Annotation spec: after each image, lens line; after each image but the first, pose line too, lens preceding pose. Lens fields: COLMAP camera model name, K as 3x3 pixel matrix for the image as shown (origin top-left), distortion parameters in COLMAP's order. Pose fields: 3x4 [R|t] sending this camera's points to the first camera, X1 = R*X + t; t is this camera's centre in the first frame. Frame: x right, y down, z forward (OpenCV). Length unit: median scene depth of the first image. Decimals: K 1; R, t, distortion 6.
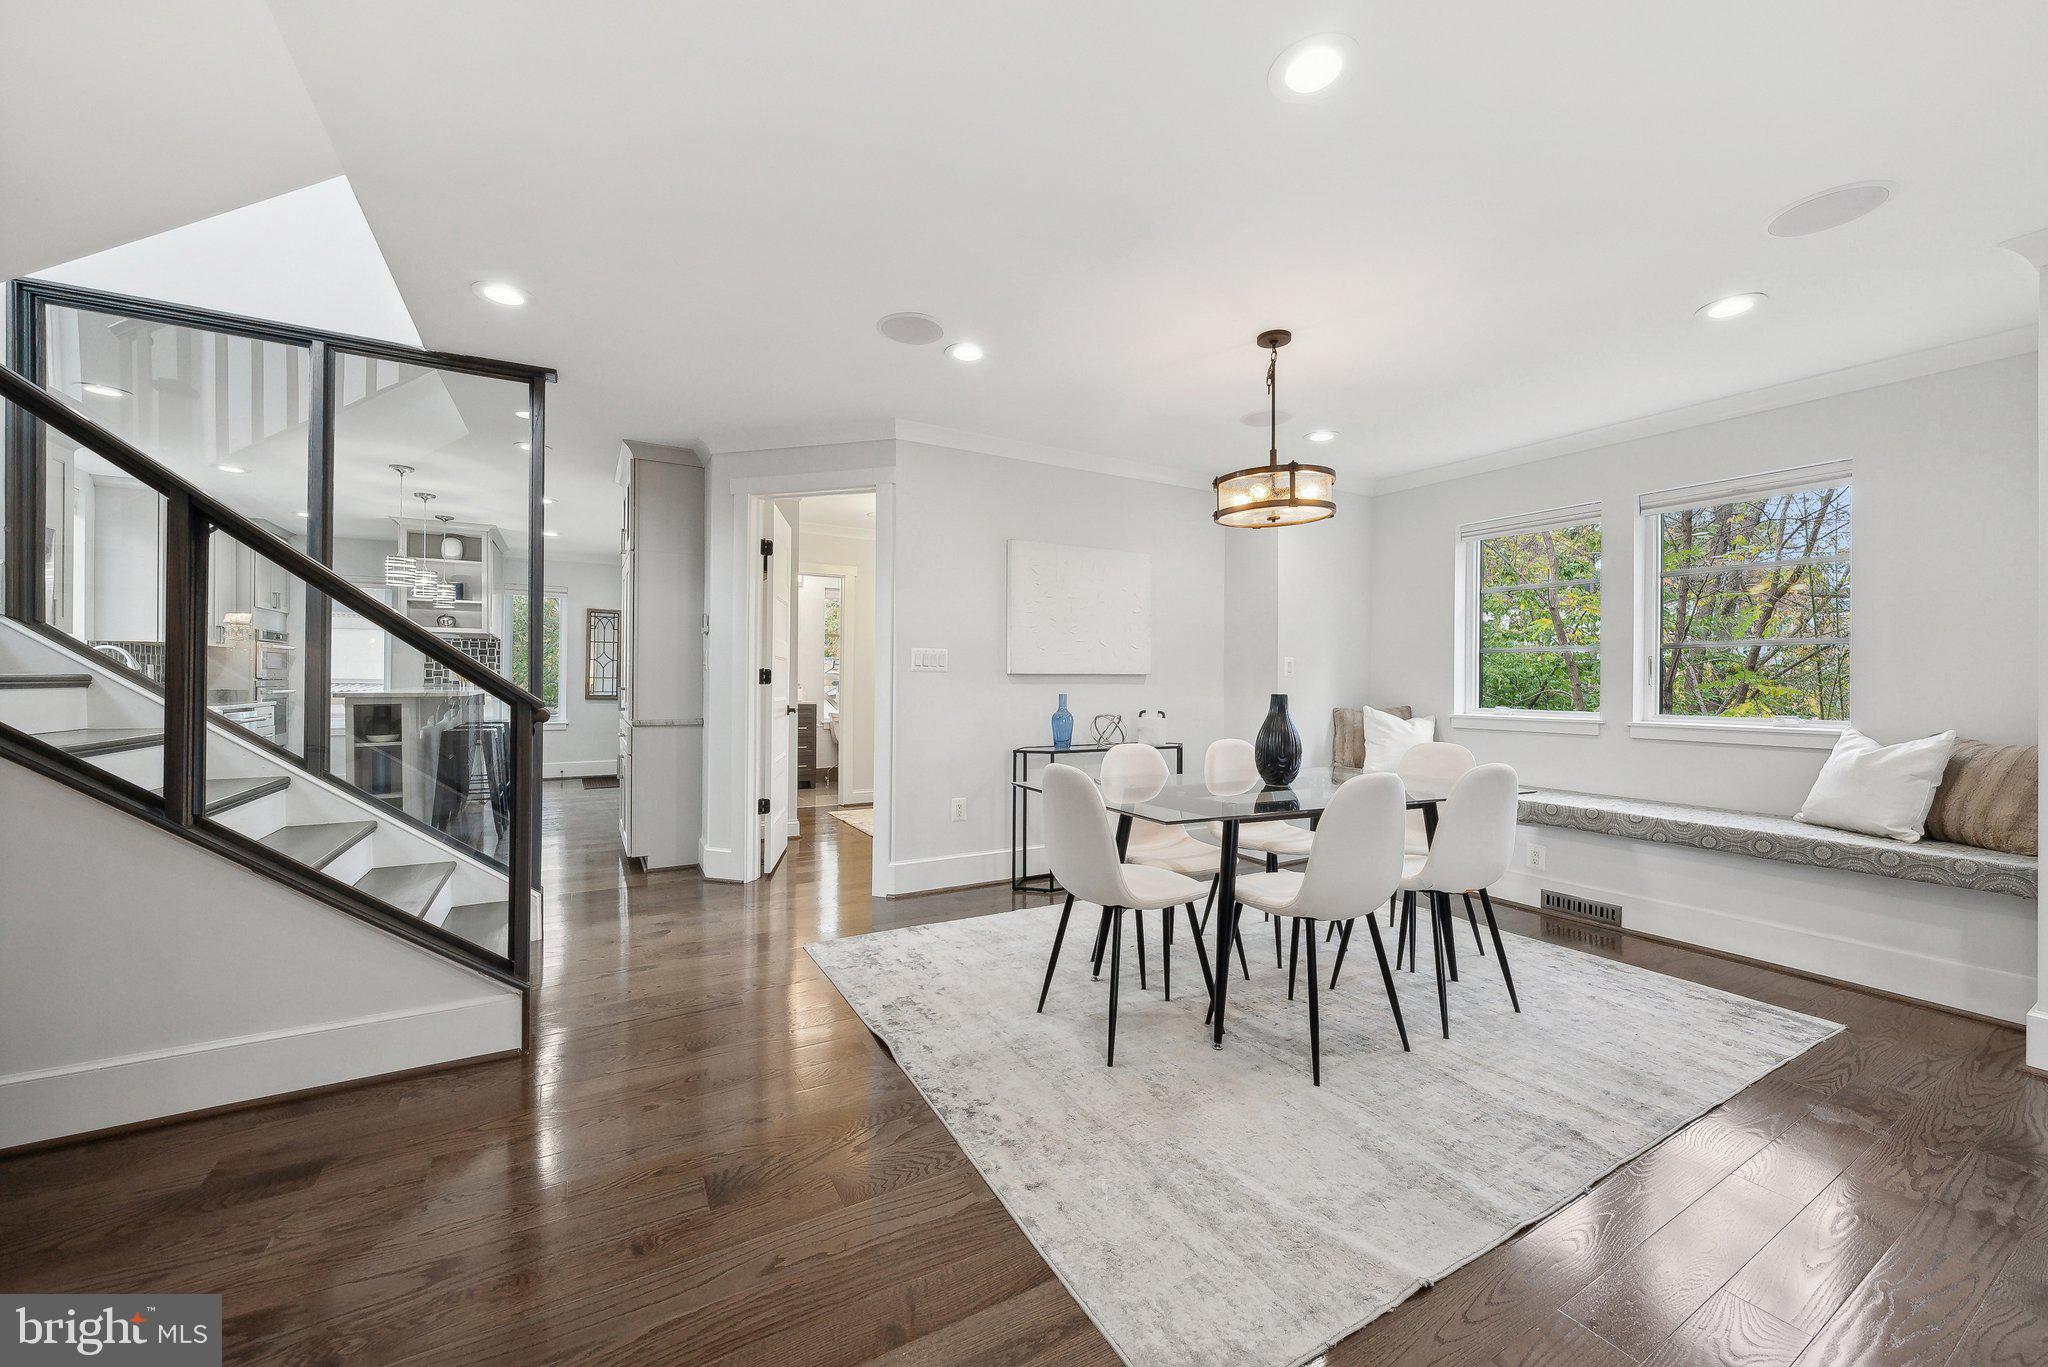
lens RADIAL K [[763.0, 0, 1008.9], [0, 763.0, 679.3], [0, 0, 1]] dist [-0.000012, -0.000409]
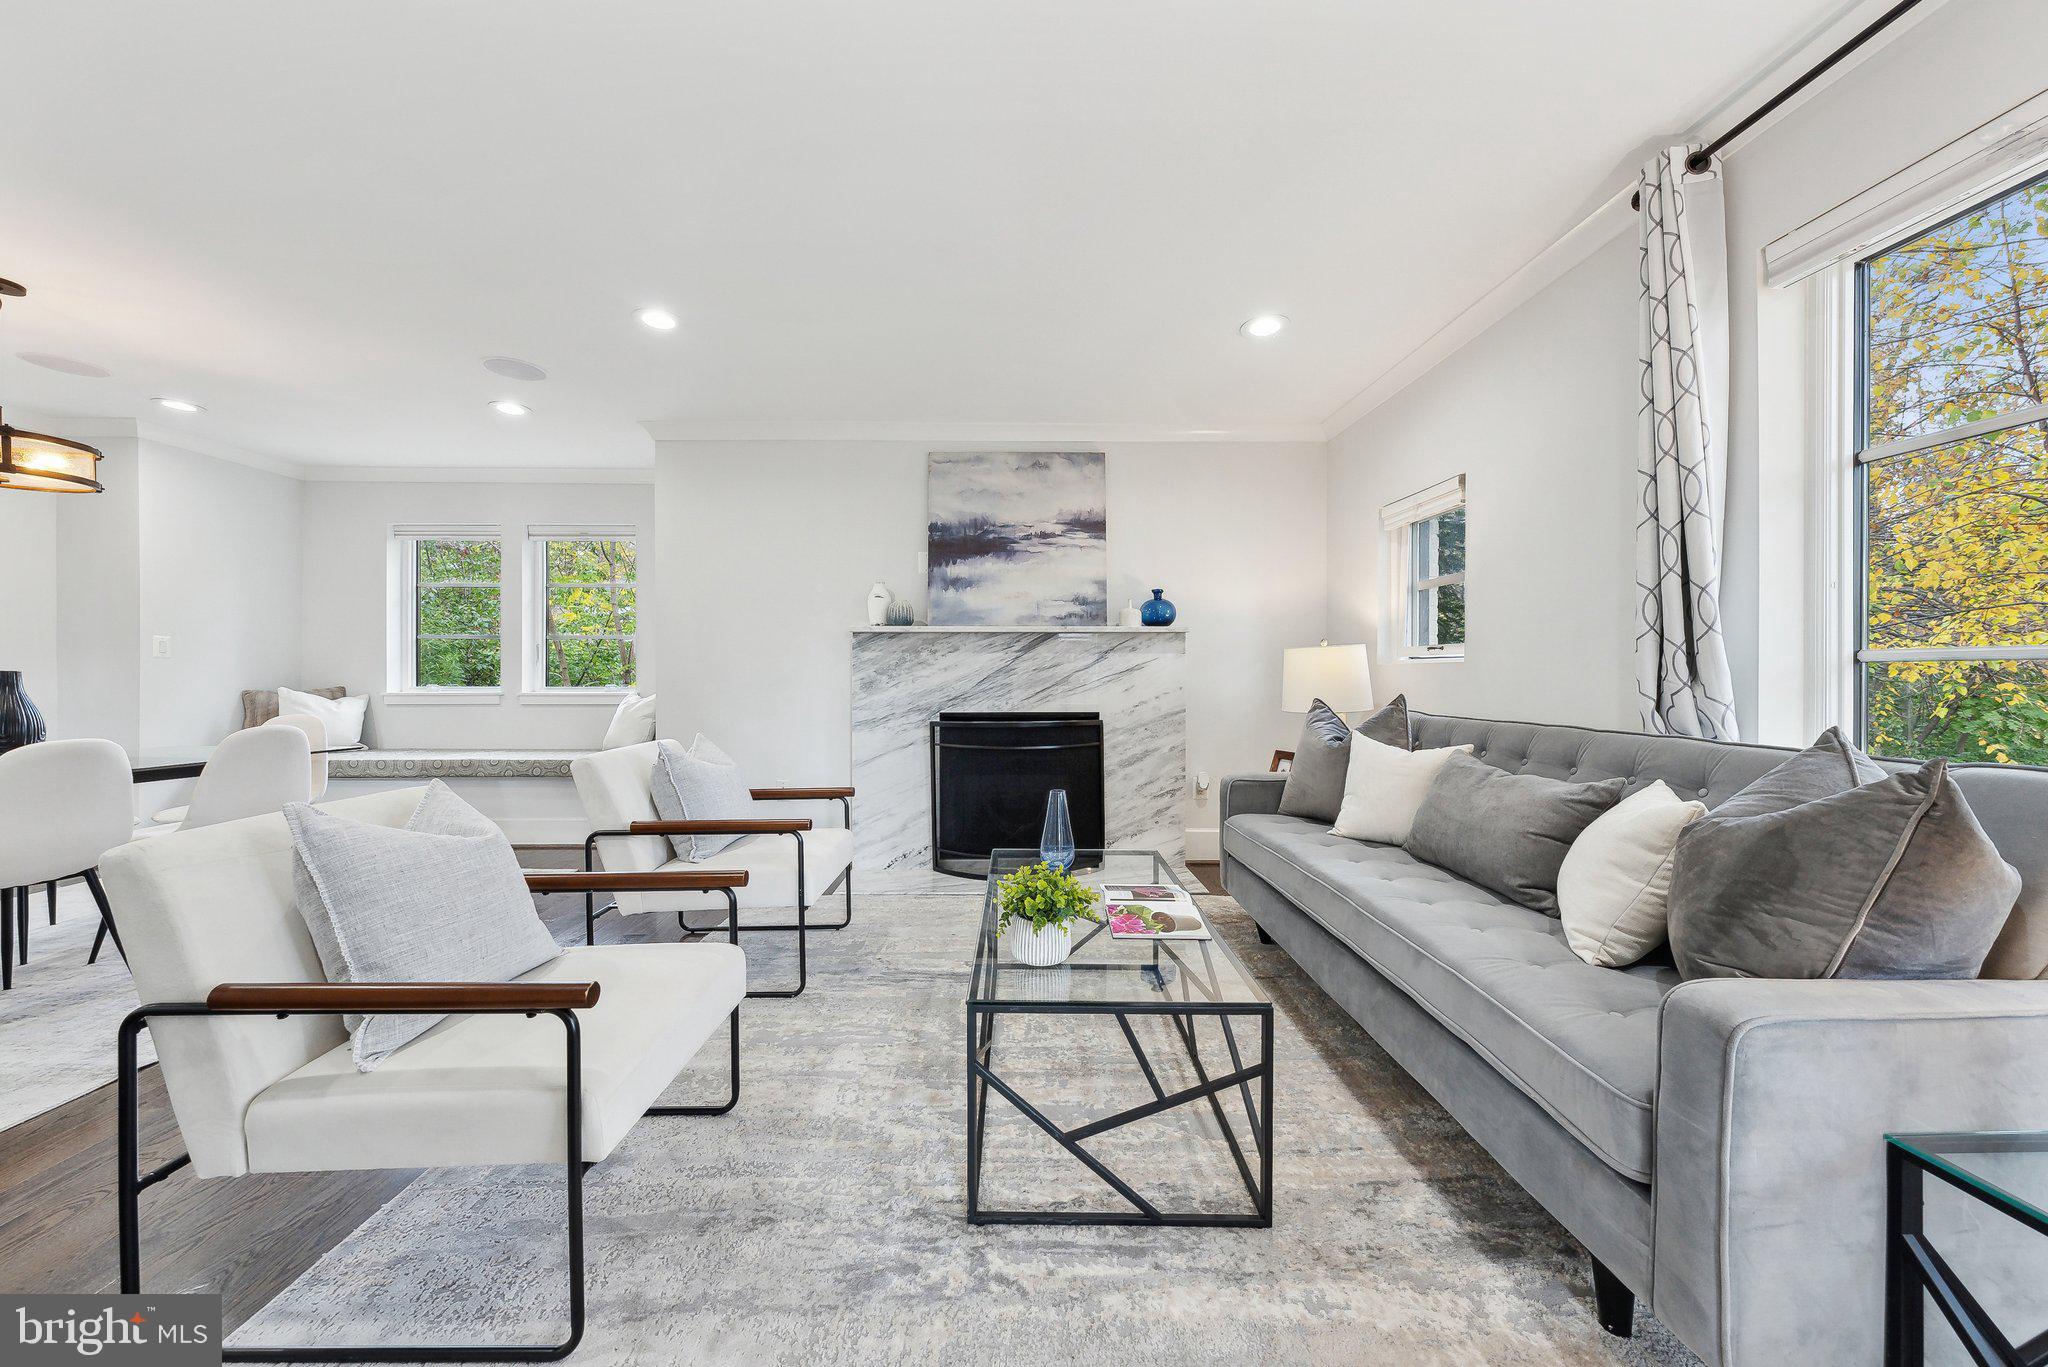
lens RADIAL K [[711.0, 0, 1041.1], [0, 711.0, 675.8], [0, 0, 1]] dist [-0.000903, 0.000266]
pose [[0.477304, -0.012204, 0.878653, 0.134895], [0.004140, 0.999924, 0.011640, 0.013719], [-0.878728, -0.001919, 0.477318, -0.354515]]
